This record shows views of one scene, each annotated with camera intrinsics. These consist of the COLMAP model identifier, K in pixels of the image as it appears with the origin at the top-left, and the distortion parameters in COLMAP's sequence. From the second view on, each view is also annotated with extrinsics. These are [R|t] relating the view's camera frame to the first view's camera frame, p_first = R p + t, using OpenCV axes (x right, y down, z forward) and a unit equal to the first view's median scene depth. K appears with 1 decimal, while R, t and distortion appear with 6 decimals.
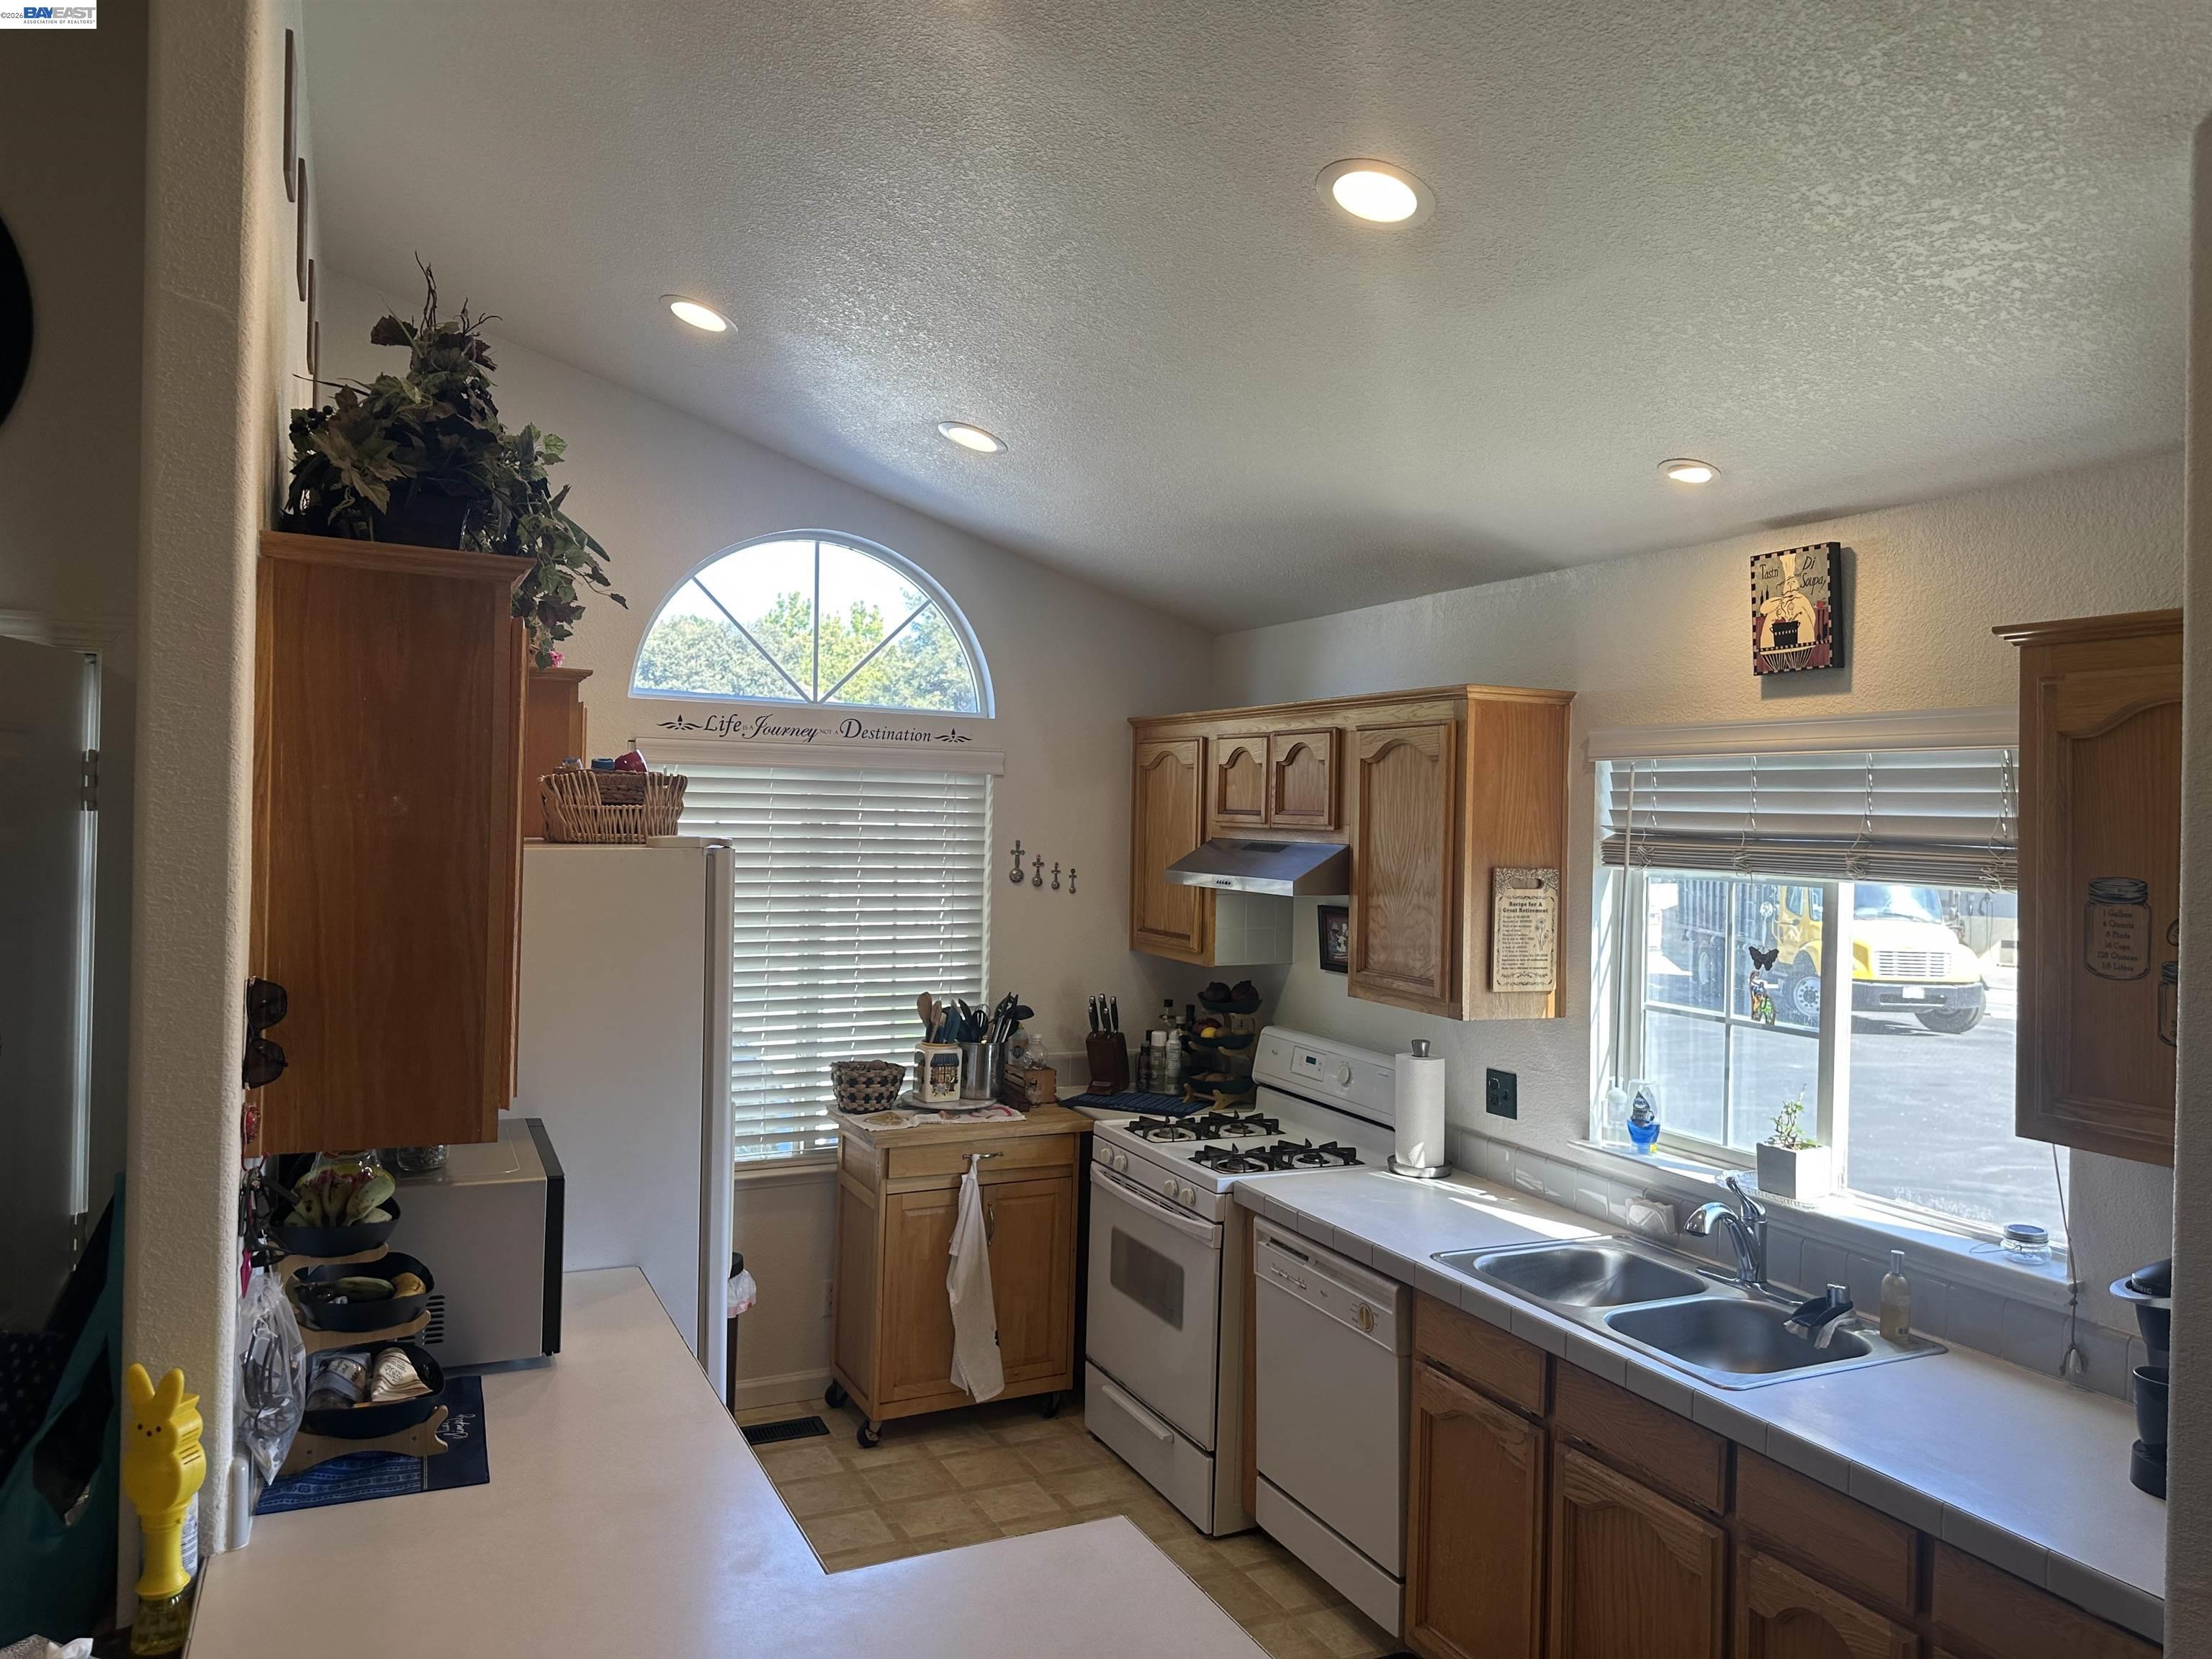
lens RADIAL K [[1557.2, 0, 1124.1], [0, 1557.2, 803.2], [0, 0, 1]] dist [0.074617, -0.094179]
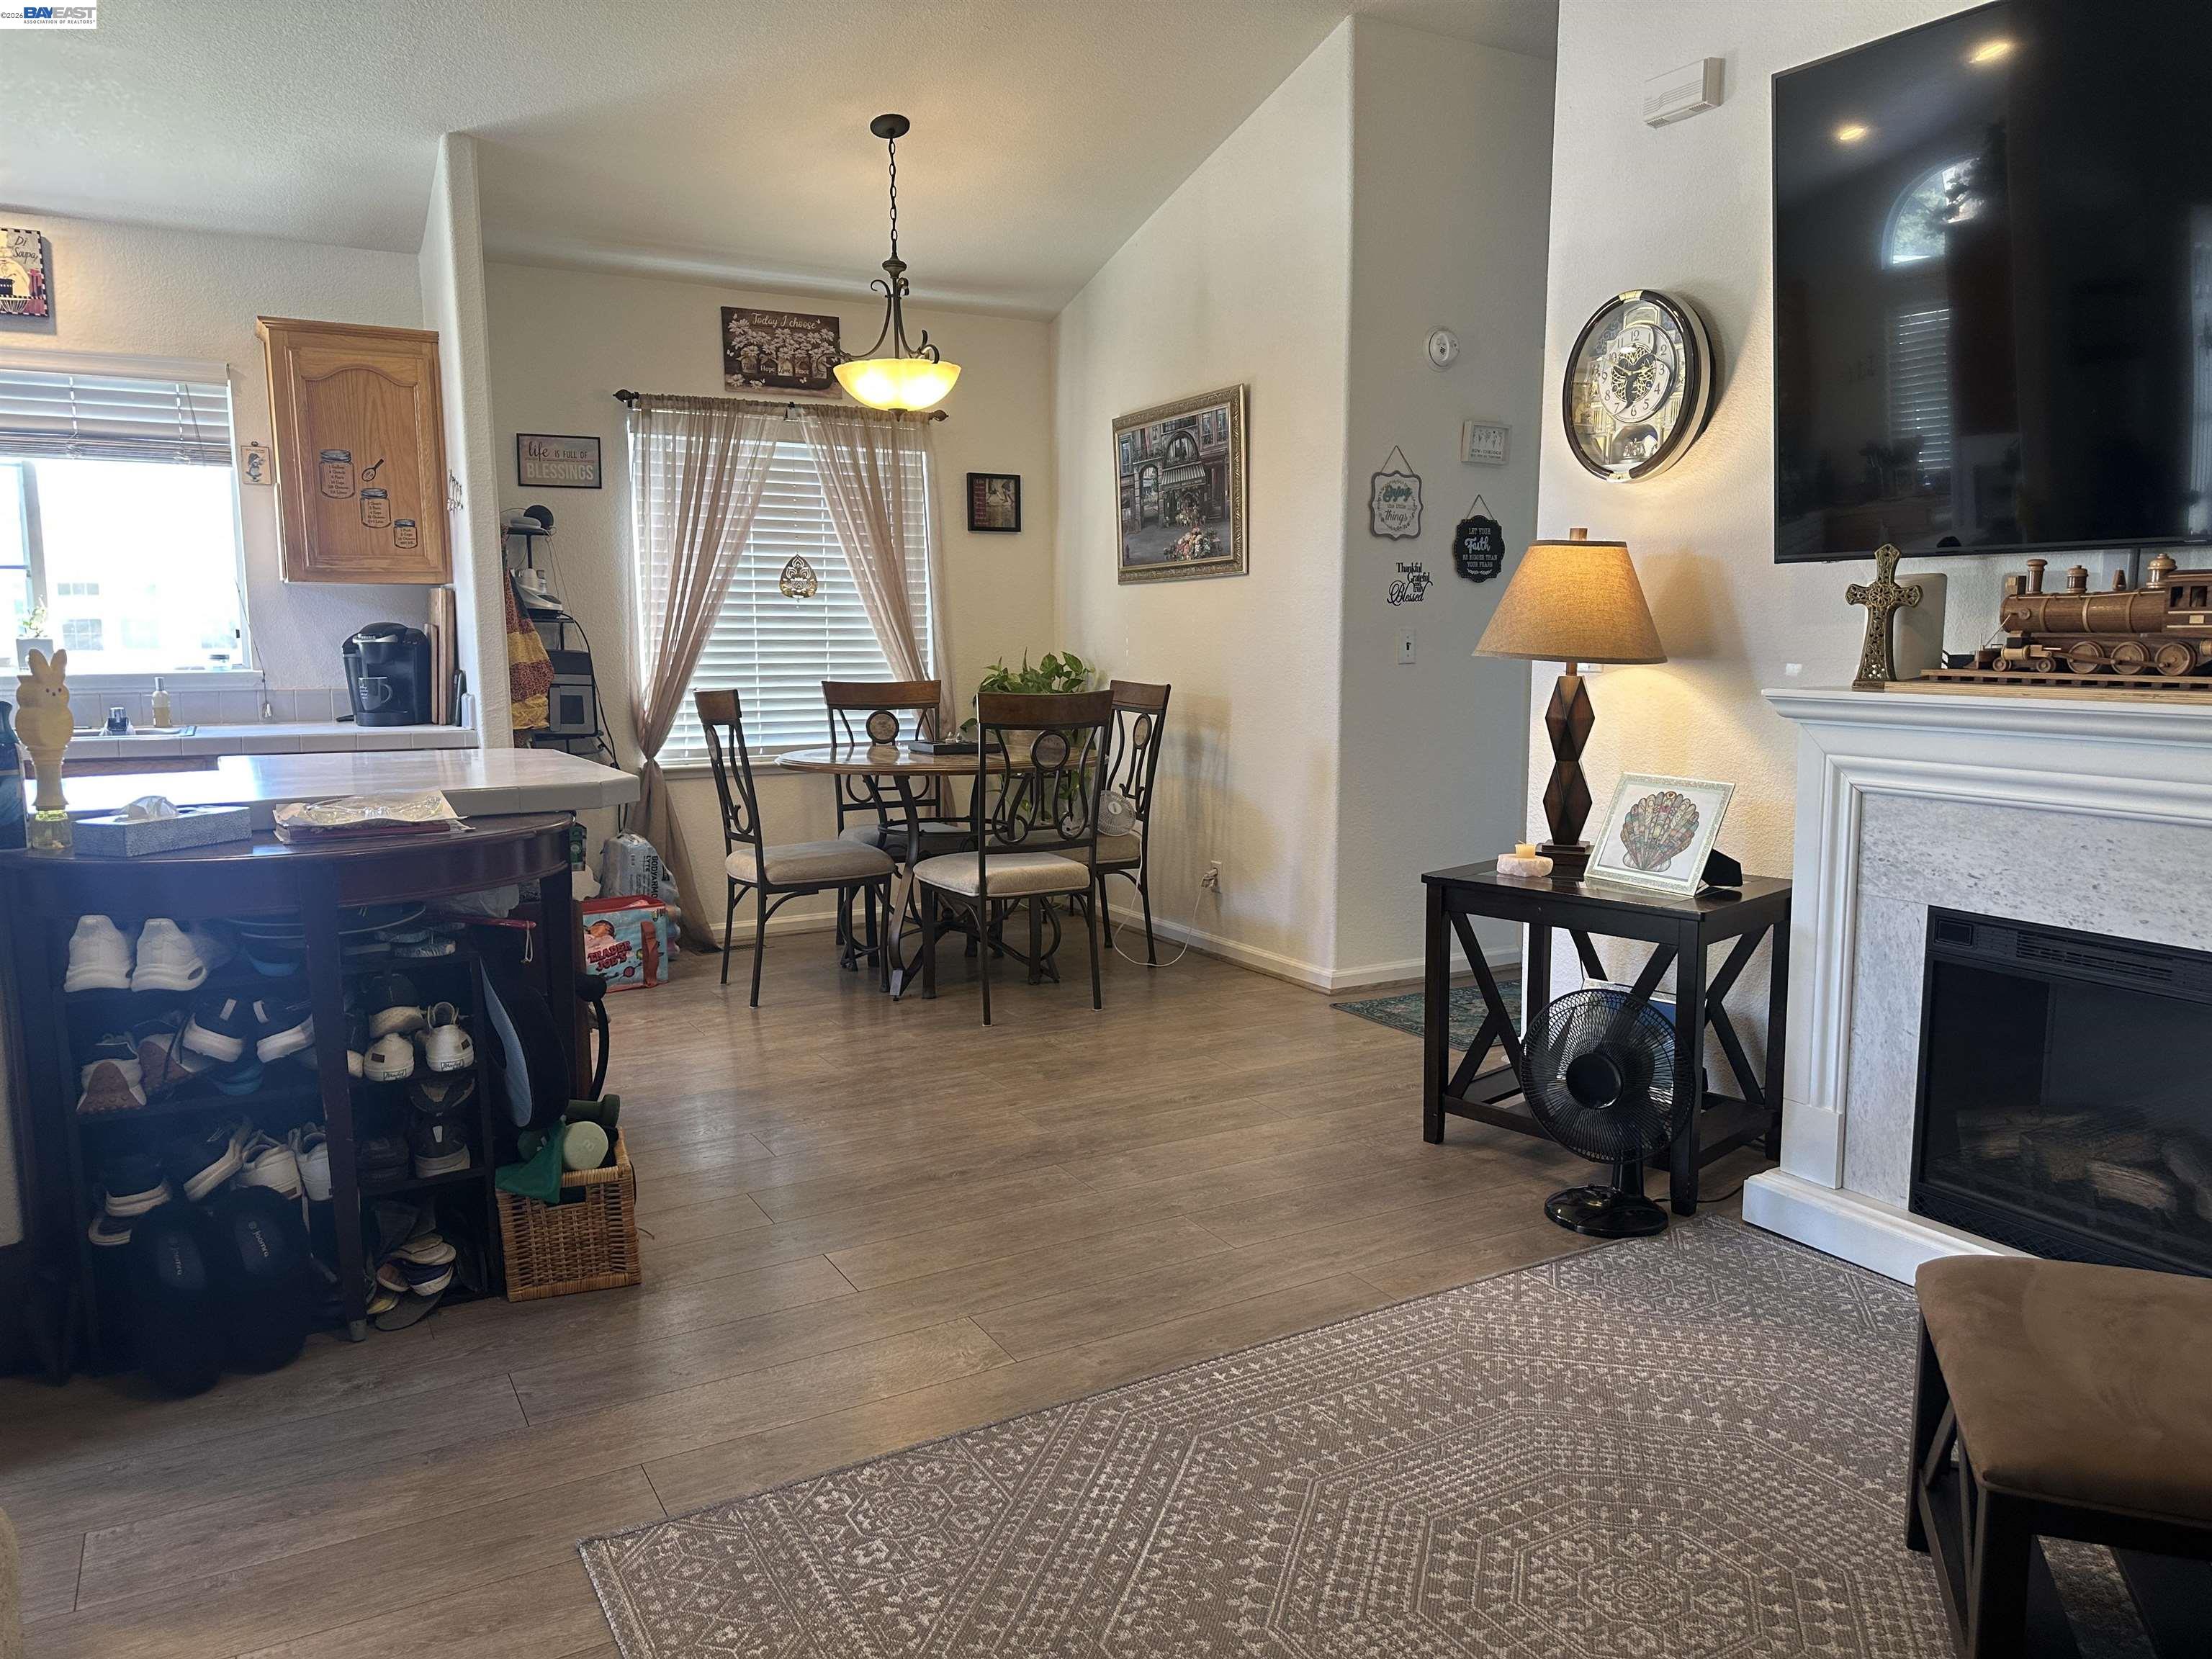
lens RADIAL K [[1557.2, 0, 1116.2], [0, 1557.2, 814.6], [0, 0, 1]] dist [0.074617, -0.094179]
pose [[-0.074127, -0.140468, 0.987306, -0.907581], [-0.006614, 0.990078, 0.140366, 0.128553], [-0.997227, 0.003875, -0.074320, 0.064847]]
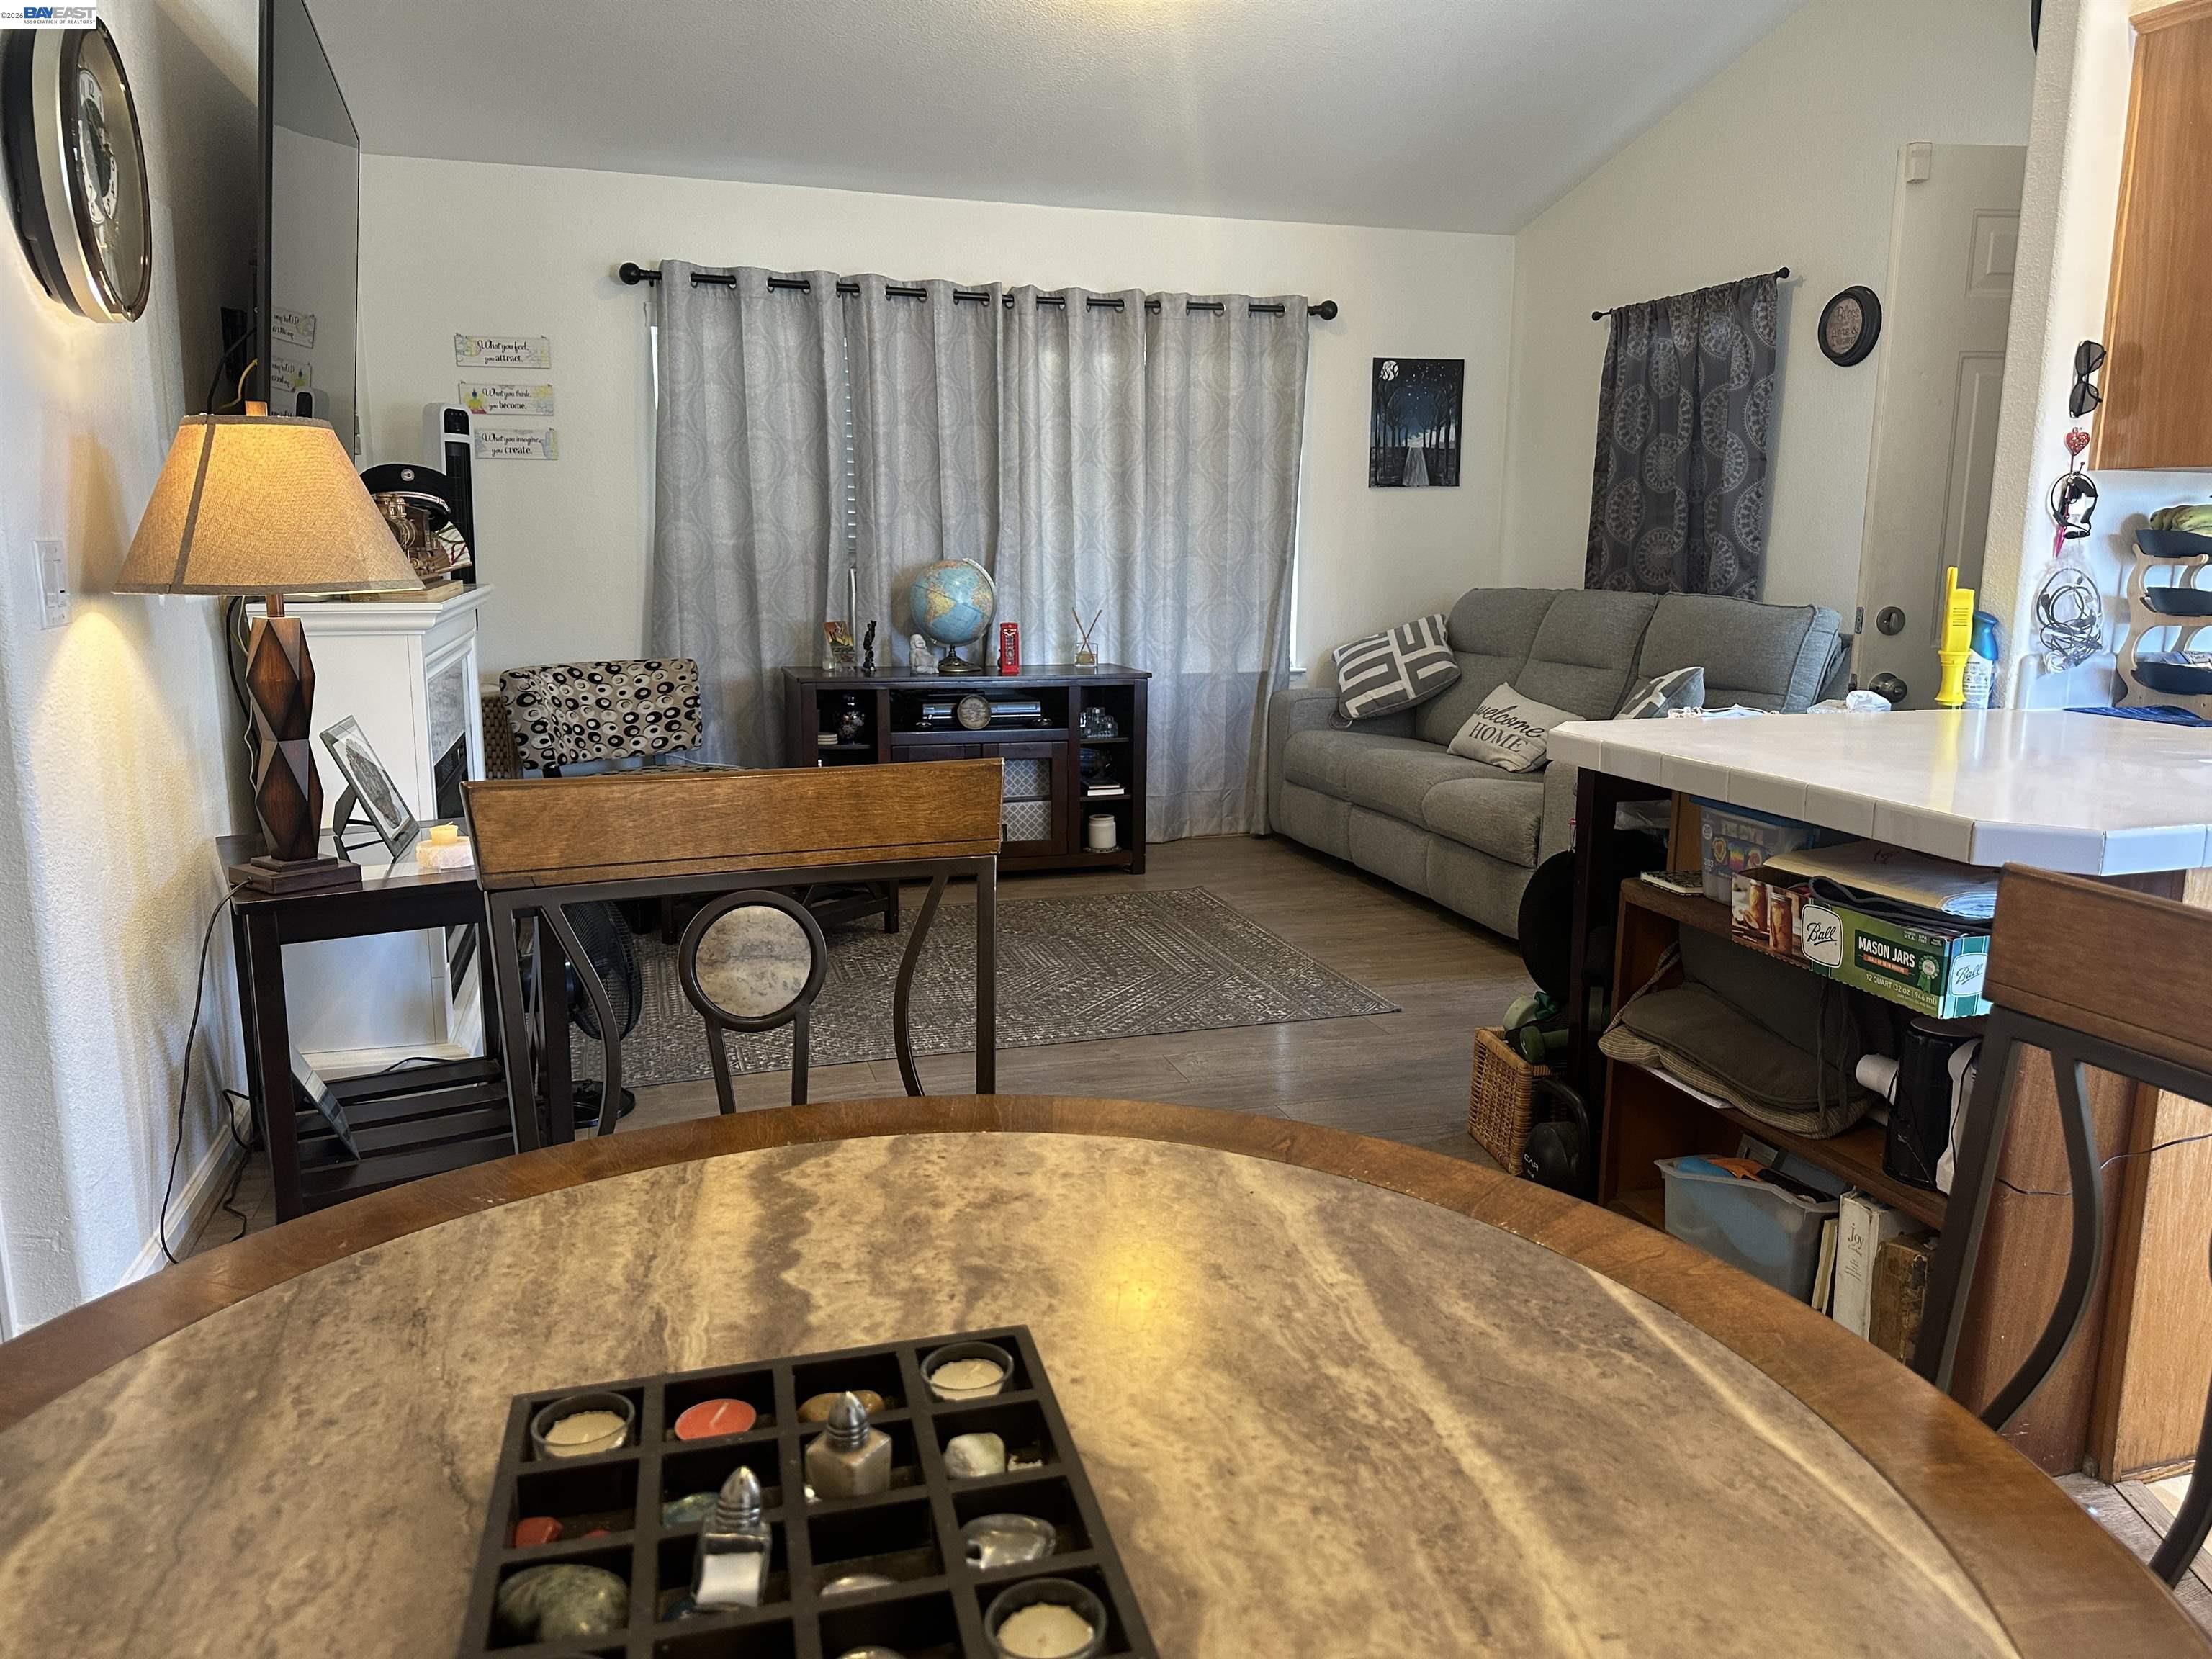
lens RADIAL K [[1557.2, 0, 1104.7], [0, 1557.2, 844.0], [0, 0, 1]] dist [0.074617, -0.094179]
pose [[-0.151054, 0.167705, -0.974196, 0.523684], [-0.001570, 0.985462, 0.169888, 0.155161], [0.988524, 0.027192, -0.148594, 0.155478]]
